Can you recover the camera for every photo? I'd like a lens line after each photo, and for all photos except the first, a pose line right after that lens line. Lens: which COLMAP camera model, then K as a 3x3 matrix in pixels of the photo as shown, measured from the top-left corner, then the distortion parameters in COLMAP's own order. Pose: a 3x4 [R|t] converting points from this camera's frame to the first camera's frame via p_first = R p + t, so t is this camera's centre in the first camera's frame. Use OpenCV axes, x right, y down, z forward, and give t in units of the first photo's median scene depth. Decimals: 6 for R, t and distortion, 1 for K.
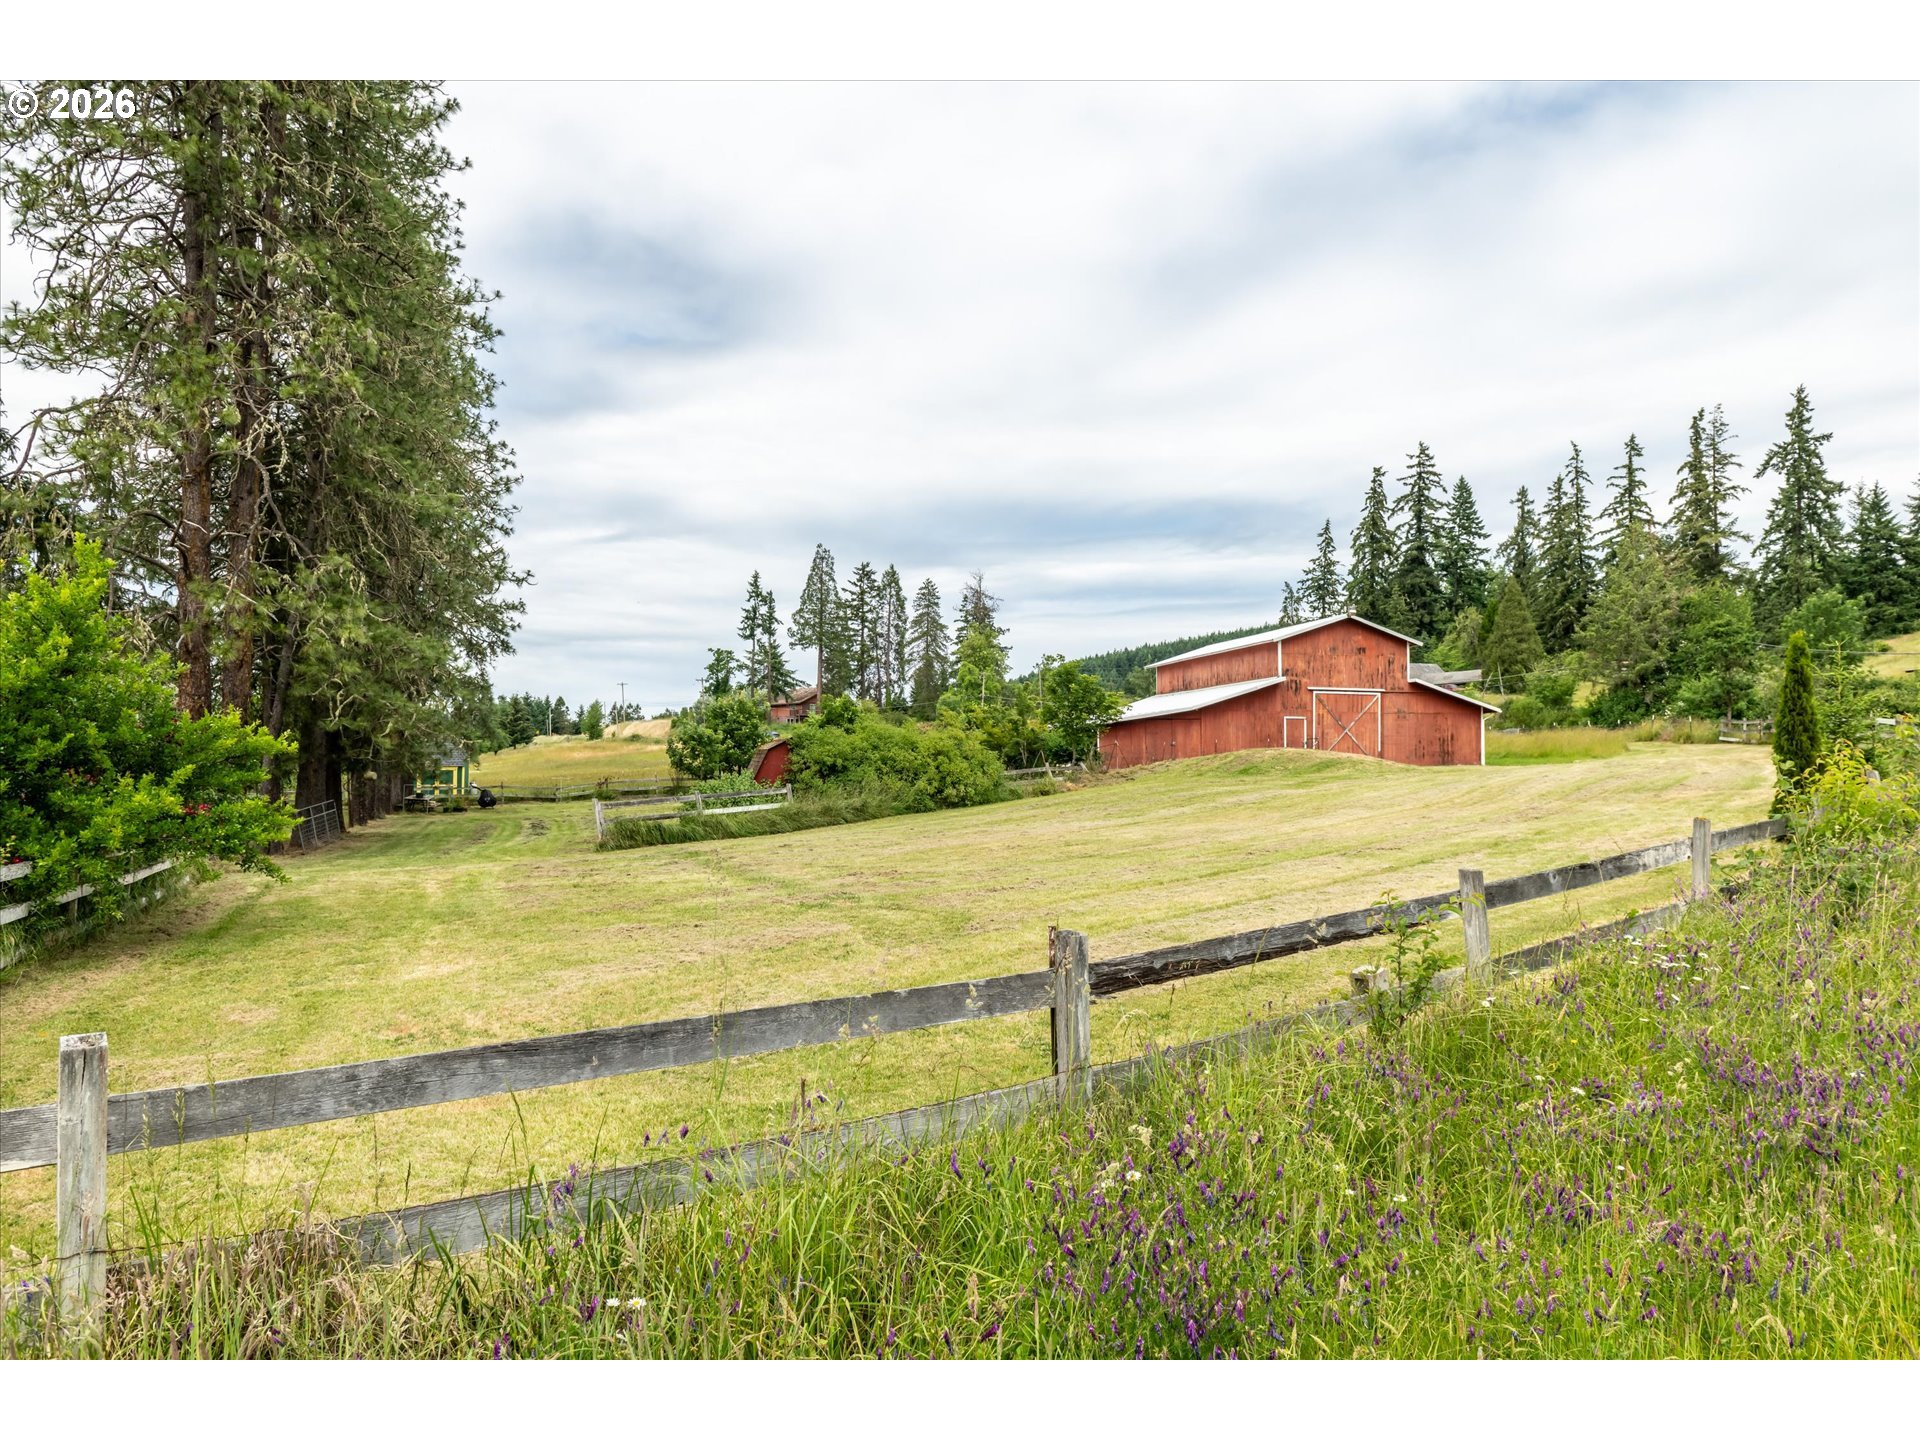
lens RADIAL K [[1349.8, 0, 960.0], [0, 1349.8, 720.0], [0, 0, 1]] dist [-0.038714, 0.009897]
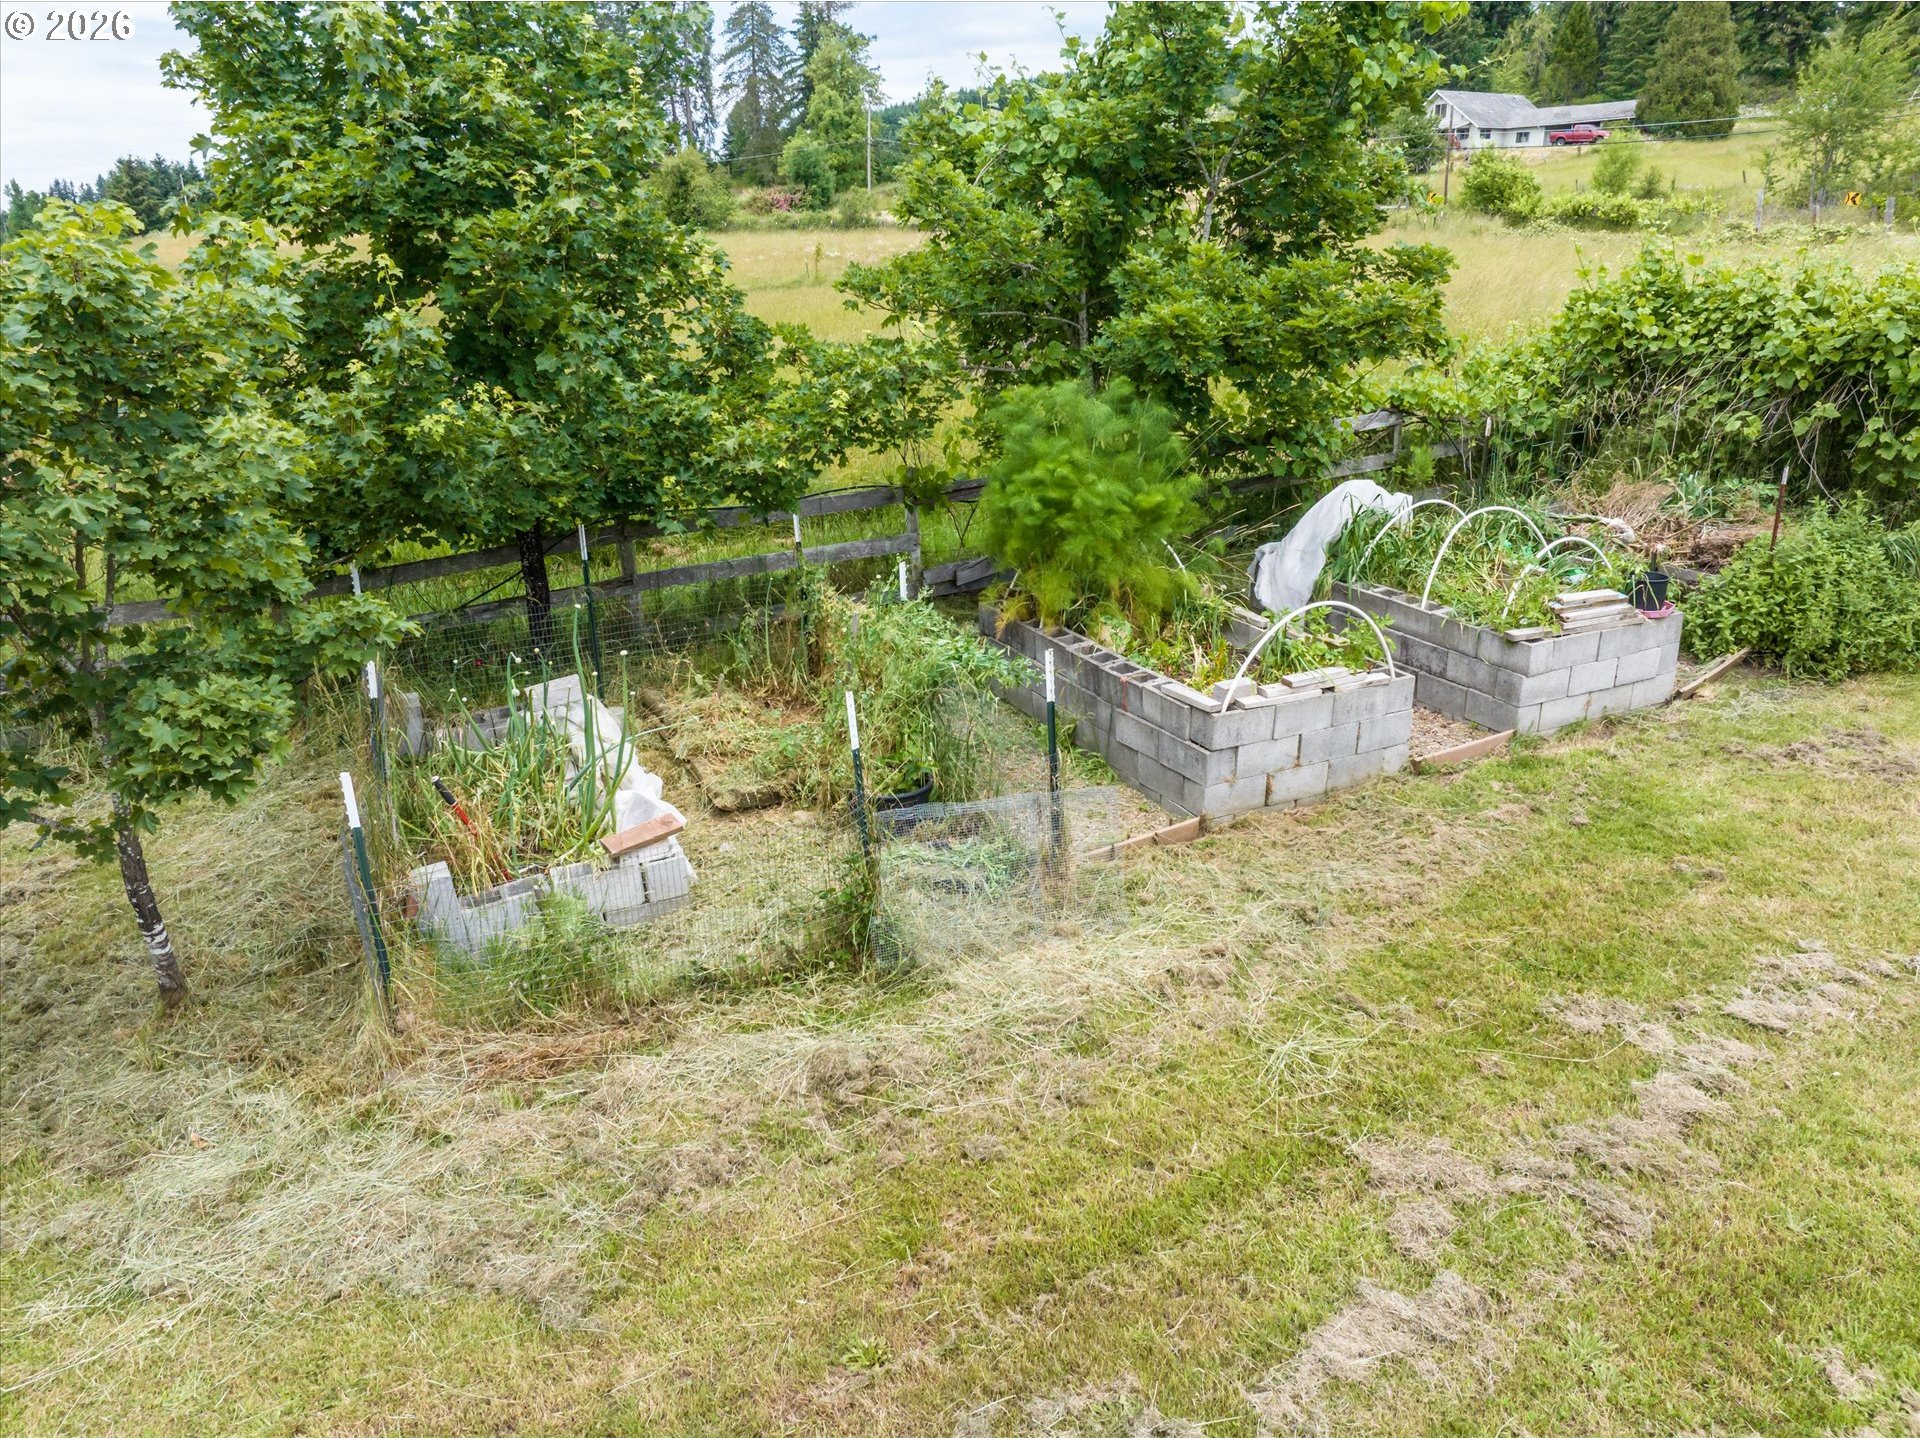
lens RADIAL K [[1349.8, 0, 960.0], [0, 1349.8, 720.0], [0, 0, 1]] dist [-0.038714, 0.009897]
pose [[0.985446, -0.065724, 0.156772, -0.046594], [0.003547, 0.929983, 0.367585, 0.003405], [-0.169954, -0.361679, 0.916681, 0.267711]]
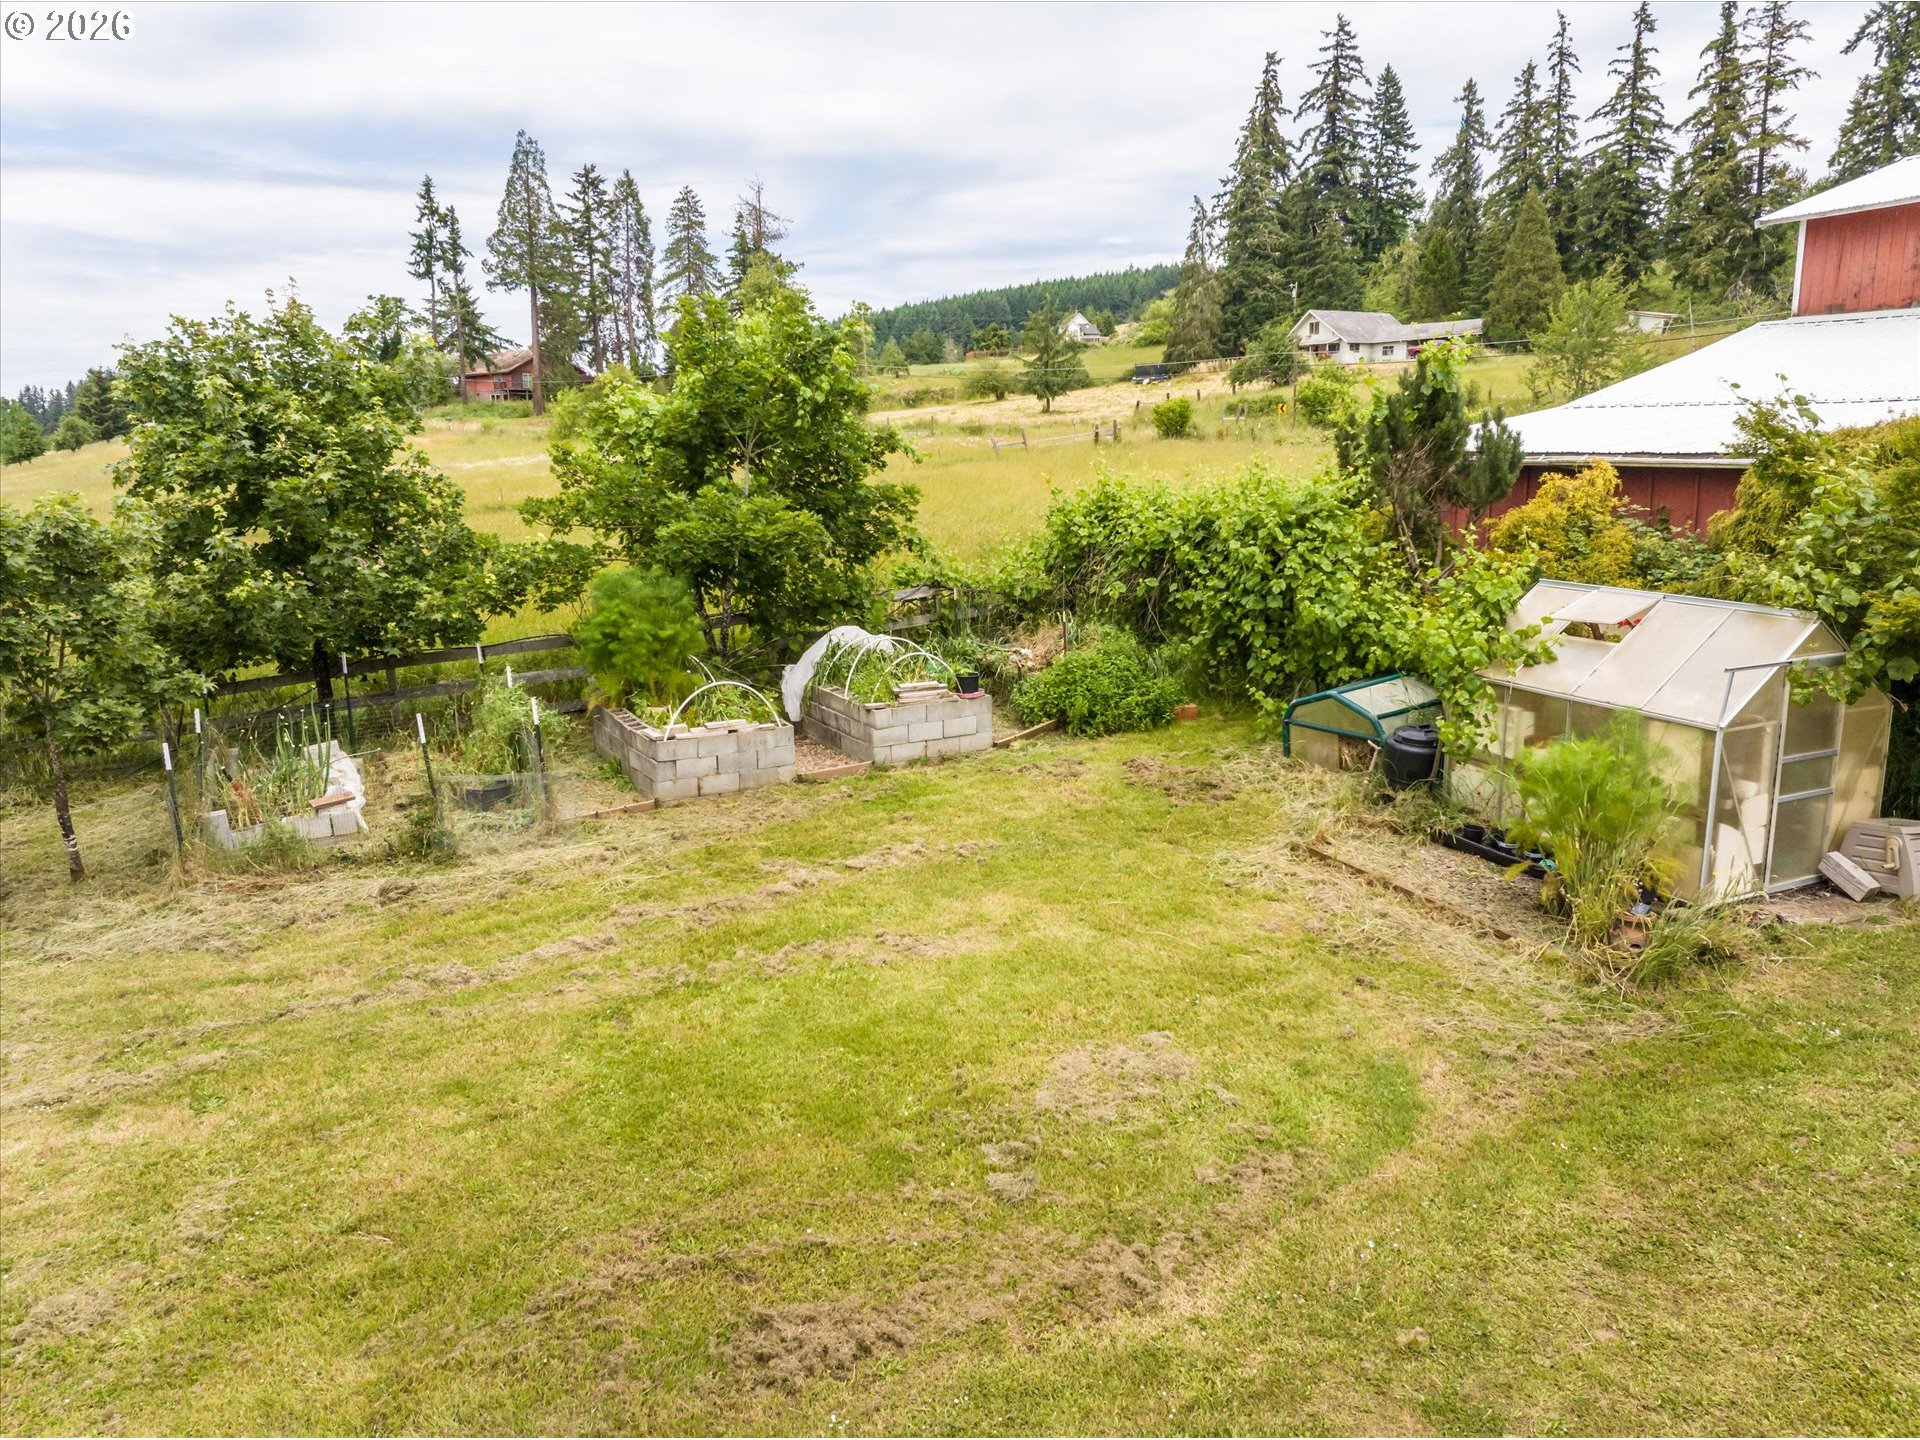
lens RADIAL K [[1349.8, 0, 960.0], [0, 1349.8, 720.0], [0, 0, 1]] dist [-0.038714, 0.009897]
pose [[0.978848, -0.054087, 0.197309, -0.035452], [0.006073, 0.971678, 0.236230, 0.000542], [-0.204498, -0.230035, 0.951454, 0.240205]]
